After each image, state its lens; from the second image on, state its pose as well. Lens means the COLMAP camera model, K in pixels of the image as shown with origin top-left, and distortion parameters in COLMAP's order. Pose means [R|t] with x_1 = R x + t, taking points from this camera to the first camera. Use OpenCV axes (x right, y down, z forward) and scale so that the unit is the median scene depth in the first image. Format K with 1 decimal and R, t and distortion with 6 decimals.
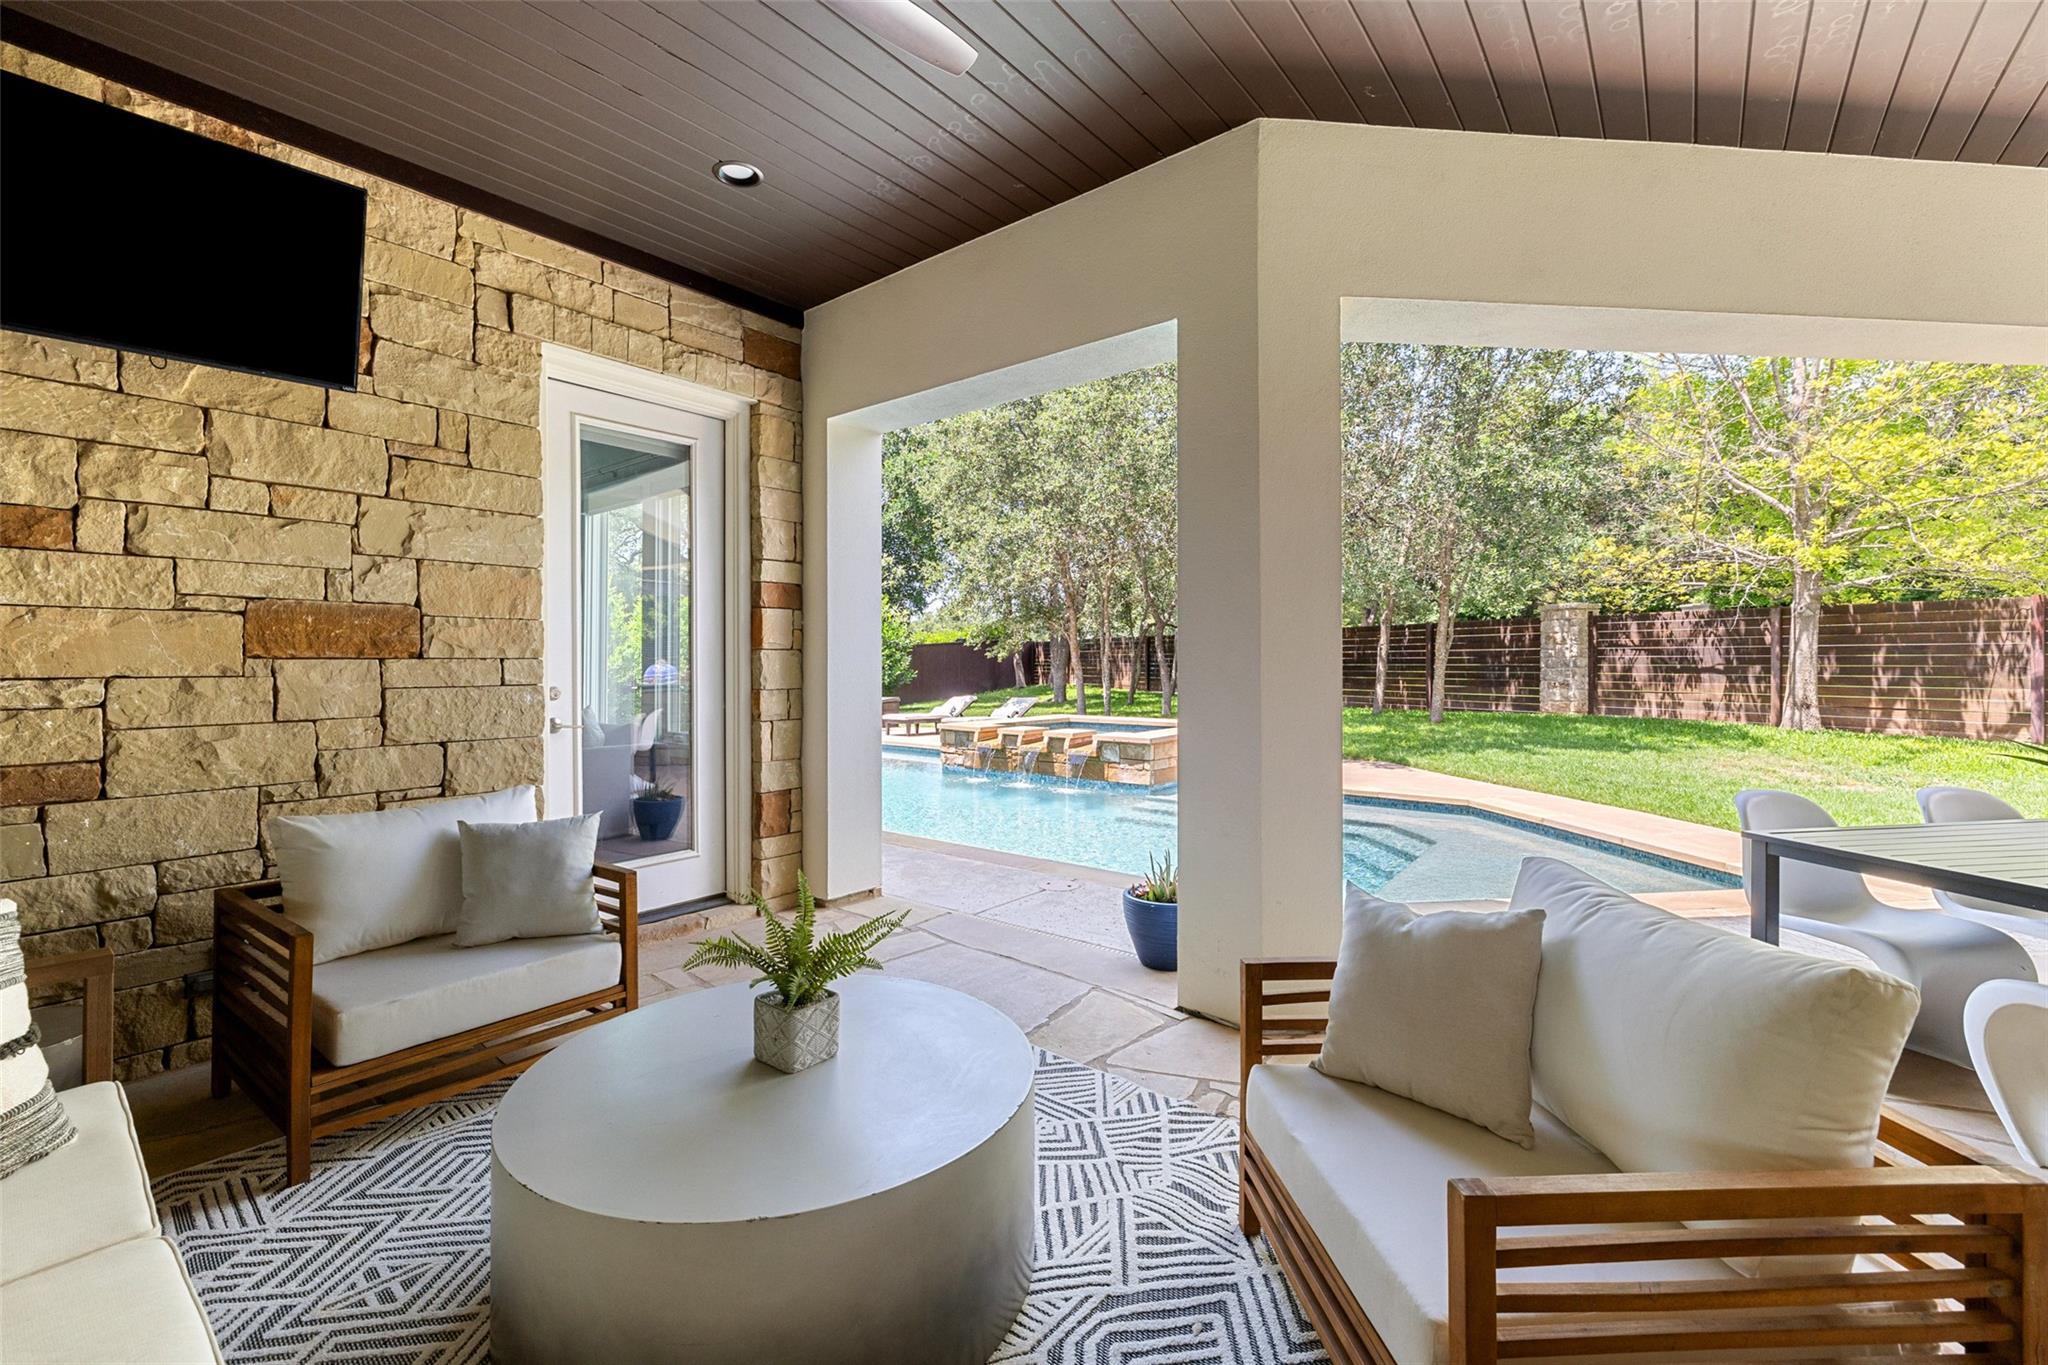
lens RADIAL K [[864.0, 0, 1019.5], [0, 864.0, 653.7], [0, 0, 1]] dist [0.001540, -0.000019]
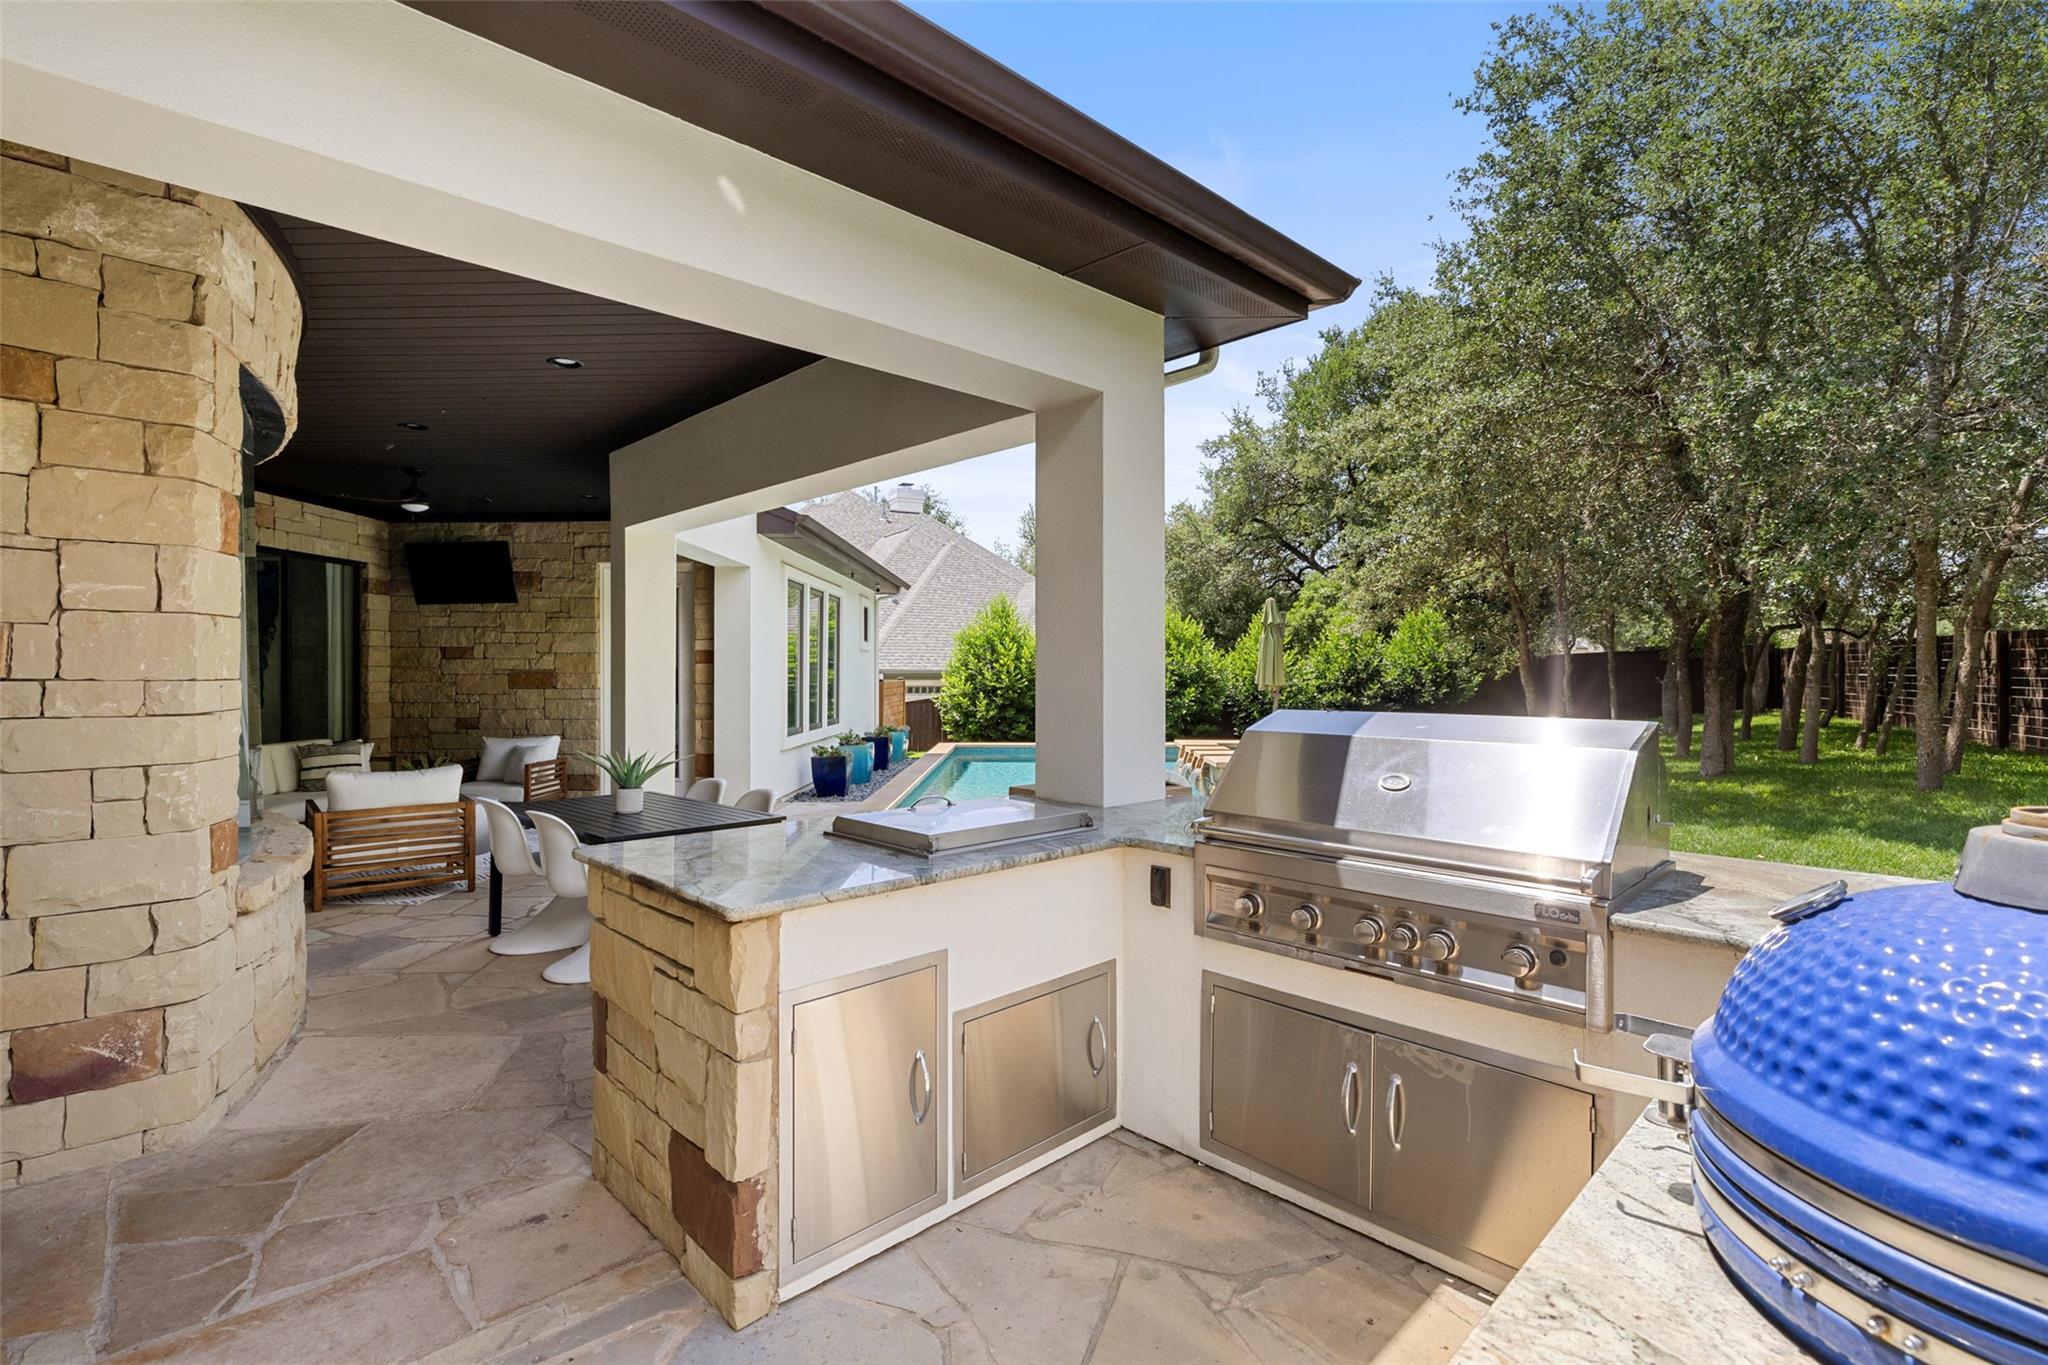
lens RADIAL K [[943.3, 0, 1017.2], [0, 943.3, 660.9], [0, 0, 1]] dist [-0.003223, -0.000209]
pose [[0.602878, -0.011583, -0.797749, 0.795350], [0.007804, 0.999932, -0.008621, -0.013870], [0.797795, -0.001028, 0.602928, 0.106407]]
